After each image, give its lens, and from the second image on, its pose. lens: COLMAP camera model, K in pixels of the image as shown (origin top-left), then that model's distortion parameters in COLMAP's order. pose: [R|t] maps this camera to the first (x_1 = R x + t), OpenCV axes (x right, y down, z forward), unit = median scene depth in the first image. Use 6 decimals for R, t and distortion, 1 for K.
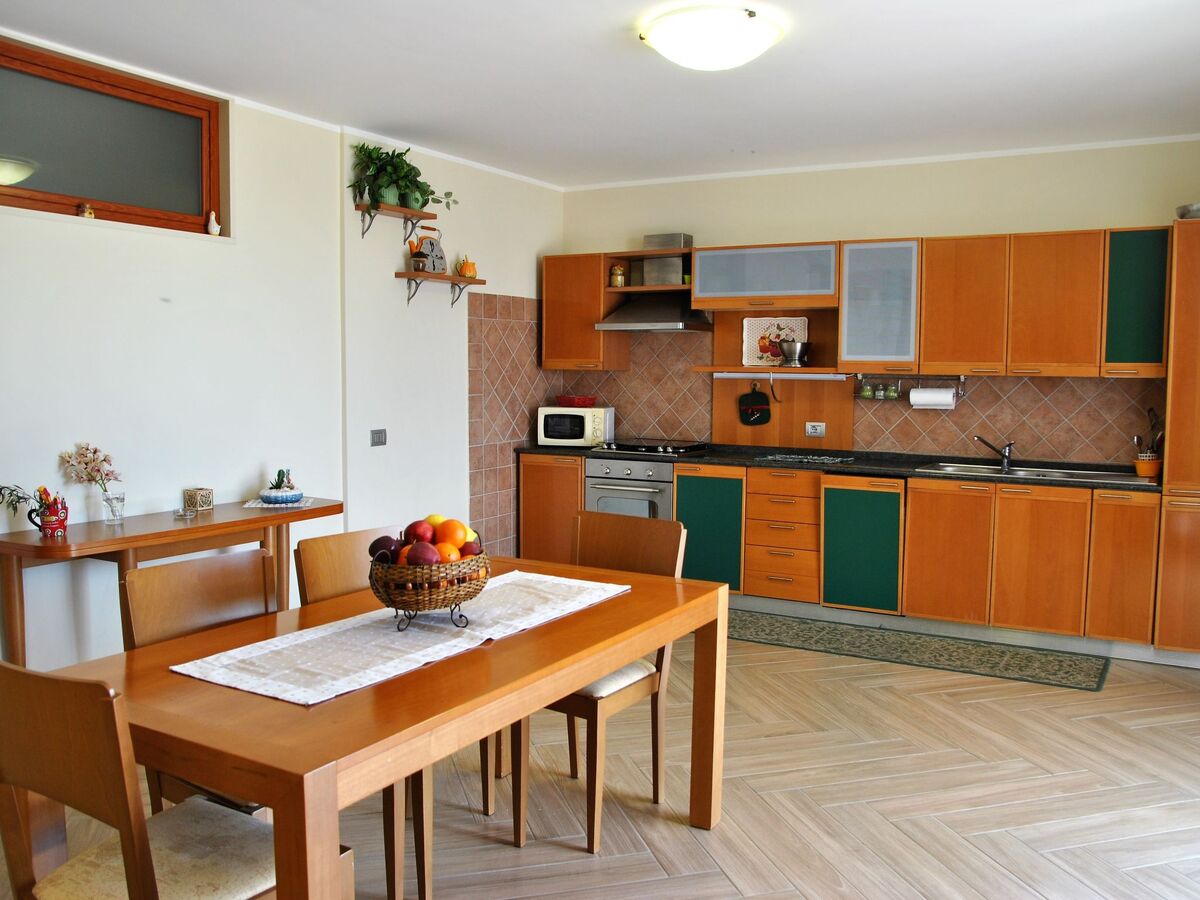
lens RADIAL K [[1014.7, 0, 599.0], [0, 1014.7, 448.9], [0, 0, 1]] dist [-0.105139, 0.076174]
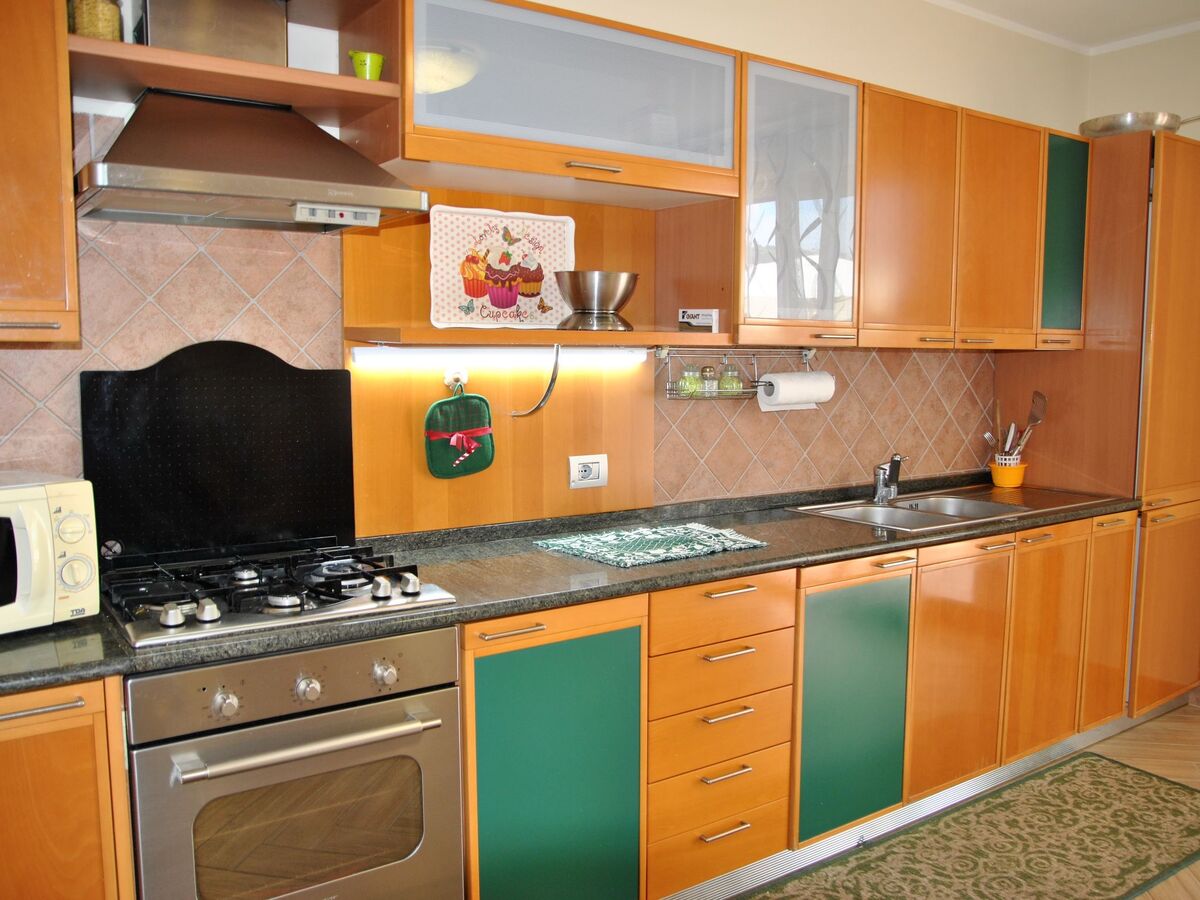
lens RADIAL K [[1014.7, 0, 599.4], [0, 1014.7, 456.0], [0, 0, 1]] dist [-0.105139, 0.076174]
pose [[0.416629, -0.101891, 0.903348, -0.206907], [0.072055, 0.994274, 0.078914, -0.066220], [-0.906216, 0.032213, 0.421586, 0.867424]]
